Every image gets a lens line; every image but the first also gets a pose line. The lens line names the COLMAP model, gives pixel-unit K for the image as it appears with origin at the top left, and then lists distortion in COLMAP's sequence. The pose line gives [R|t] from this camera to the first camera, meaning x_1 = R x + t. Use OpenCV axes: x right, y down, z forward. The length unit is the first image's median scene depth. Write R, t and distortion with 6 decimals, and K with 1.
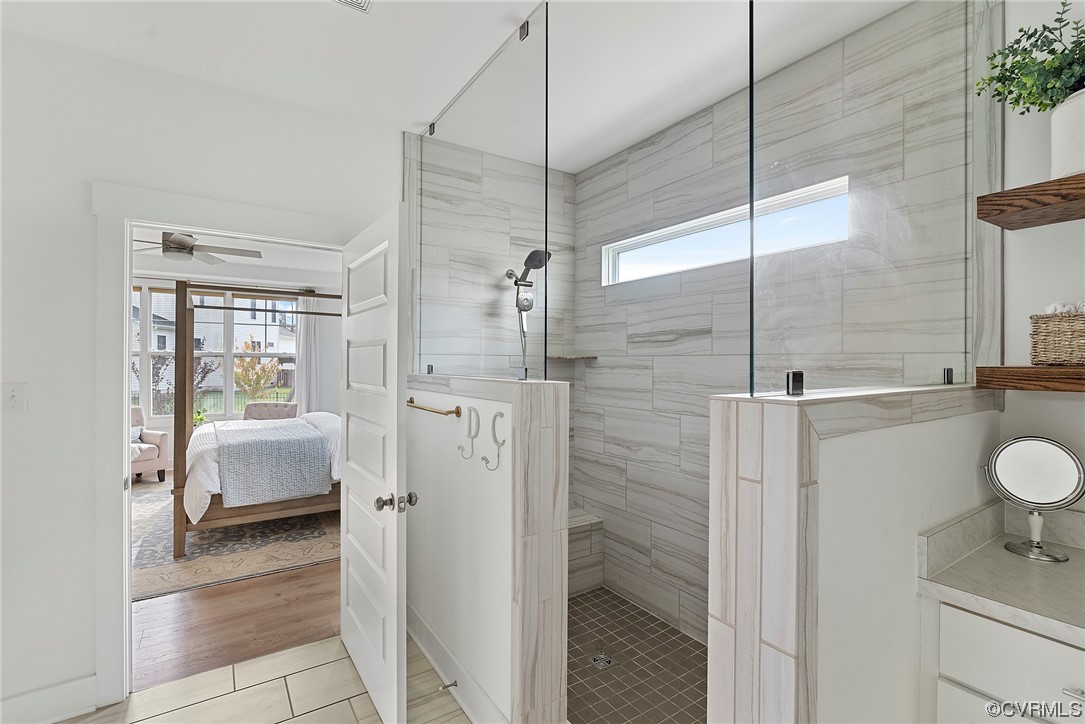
lens RADIAL K [[489.1, 0, 535.1], [0, 489.1, 364.3], [0, 0, 1]] dist [-0.011442, 0.003930]
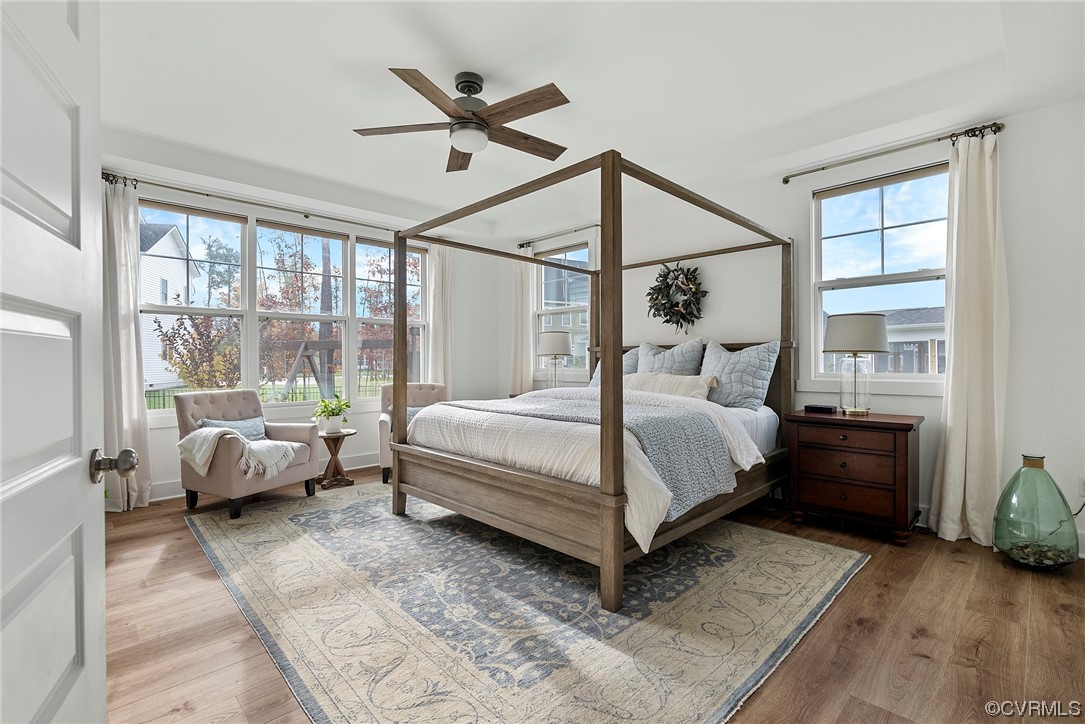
lens RADIAL K [[489.1, 0, 544.4], [0, 489.1, 363.1], [0, 0, 1]] dist [-0.011442, 0.003930]
pose [[0.981869, -0.009546, 0.189318, -0.802408], [0.009467, 0.999954, 0.001325, 0.078273], [-0.189322, 0.000491, 0.981915, 0.366270]]
